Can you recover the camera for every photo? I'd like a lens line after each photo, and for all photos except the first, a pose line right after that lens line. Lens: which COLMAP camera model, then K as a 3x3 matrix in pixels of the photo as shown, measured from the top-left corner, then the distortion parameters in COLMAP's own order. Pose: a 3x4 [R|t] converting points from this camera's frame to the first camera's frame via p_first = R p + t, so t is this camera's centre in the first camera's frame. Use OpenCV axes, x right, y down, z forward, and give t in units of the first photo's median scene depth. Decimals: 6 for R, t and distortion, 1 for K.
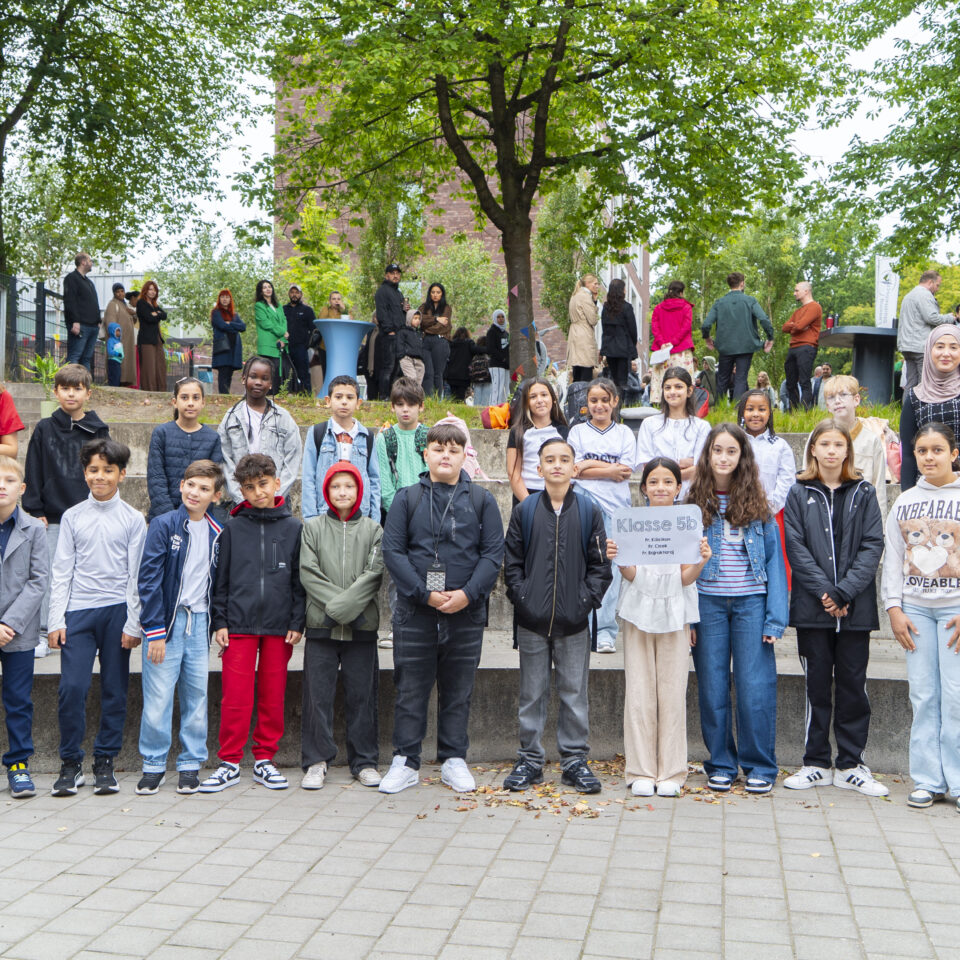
lens RADIAL K [[1221.3, 0, 503.8], [0, 1221.3, 476.9], [0, 0, 1]] dist [0.005494, 0.000000]
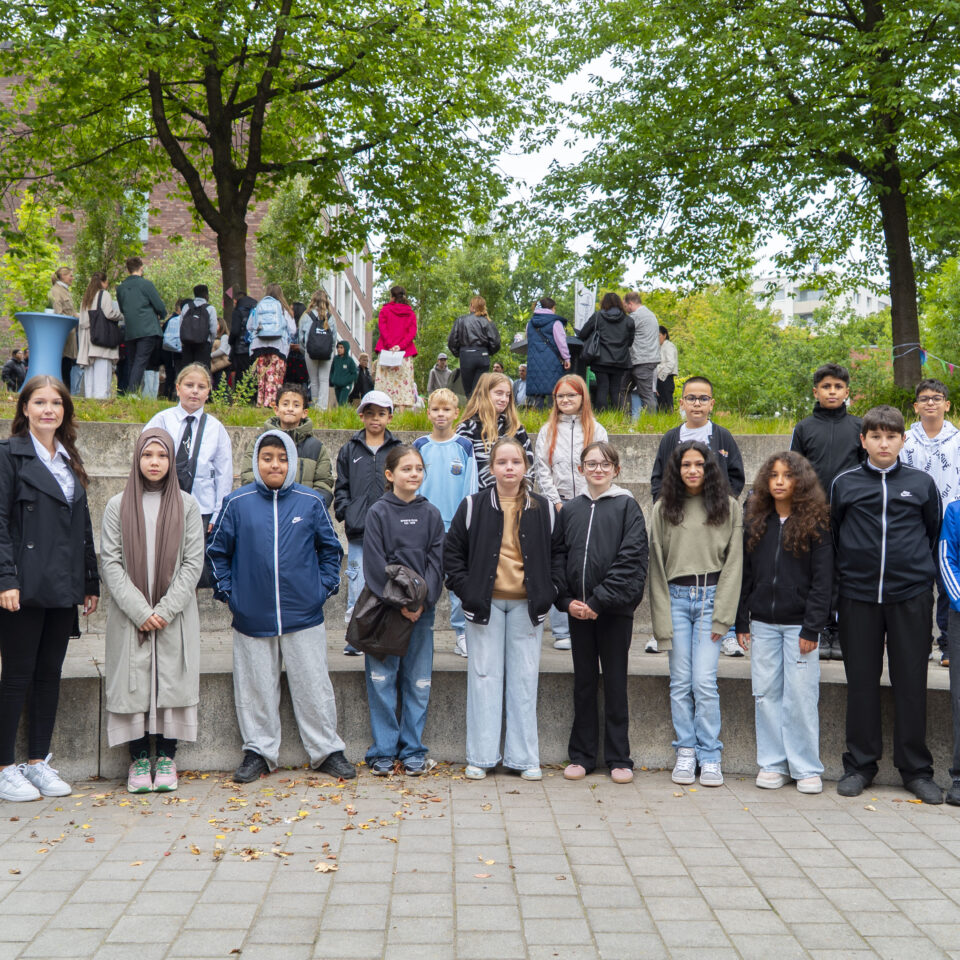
lens RADIAL K [[1140.8, 0, 482.4], [0, 1140.8, 472.8], [0, 0, 1]] dist [-0.002779, 0.000000]
pose [[0.977341, 0.005259, 0.211608, 0.013752], [-0.003891, 0.999969, -0.006879, 0.003144], [-0.211637, 0.005900, 0.977331, 0.030457]]
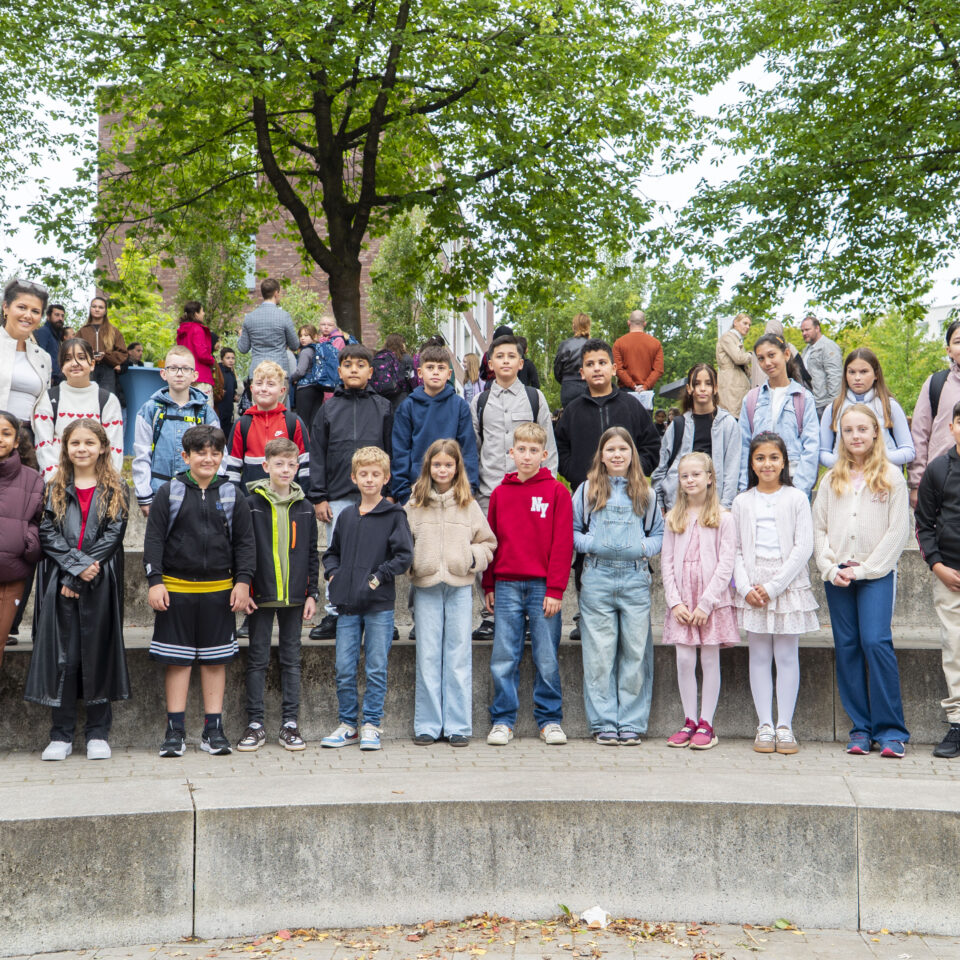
lens RADIAL K [[1221.3, 0, 496.0], [0, 1221.3, 479.1], [0, 0, 1]] dist [0.005494, 0.000000]
pose [[0.993124, -0.005207, 0.116952, 0.014633], [0.010754, 0.998844, -0.046845, -0.002665], [-0.116573, 0.047781, 0.992032, 0.080173]]
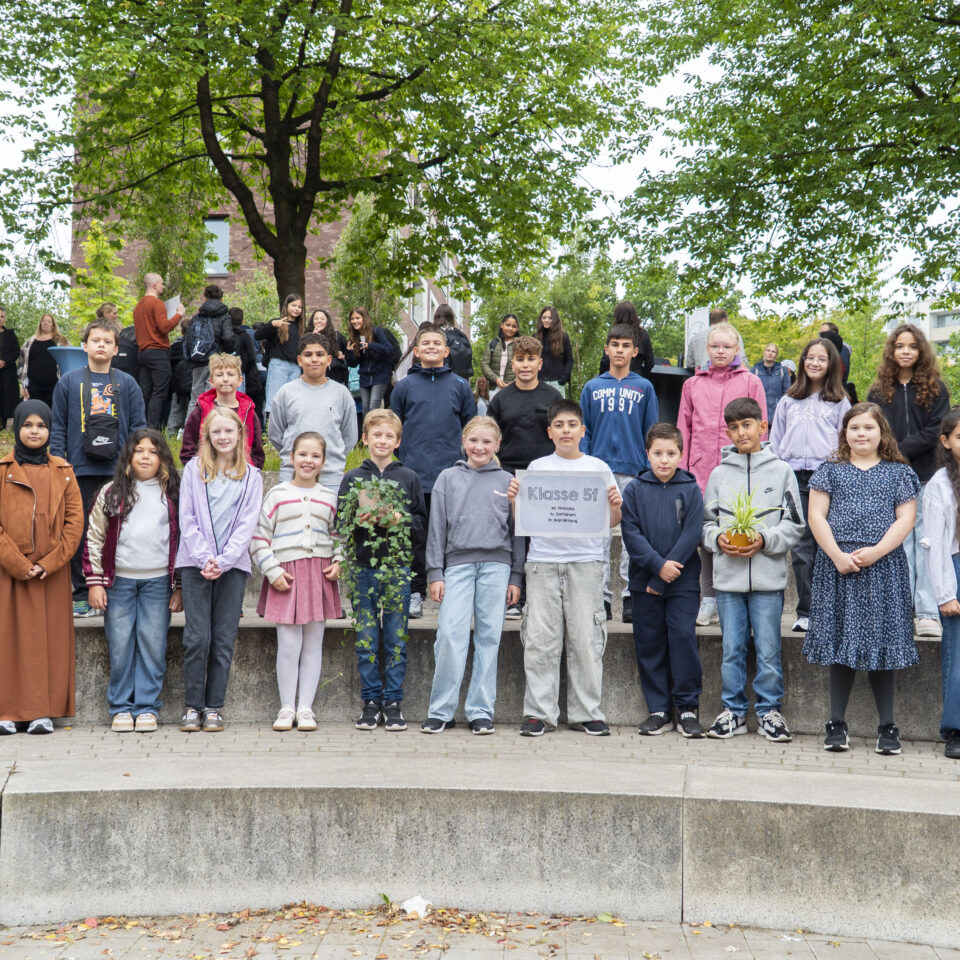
lens RADIAL K [[1191.4, 0, 492.5], [0, 1191.4, 477.9], [0, 0, 1]] dist [0.003849, 0.000000]
pose [[0.991926, 0.005960, 0.126681, 0.048172], [-0.001355, 0.999336, -0.036412, -0.001956], [-0.126814, 0.035946, 0.991275, 0.088136]]
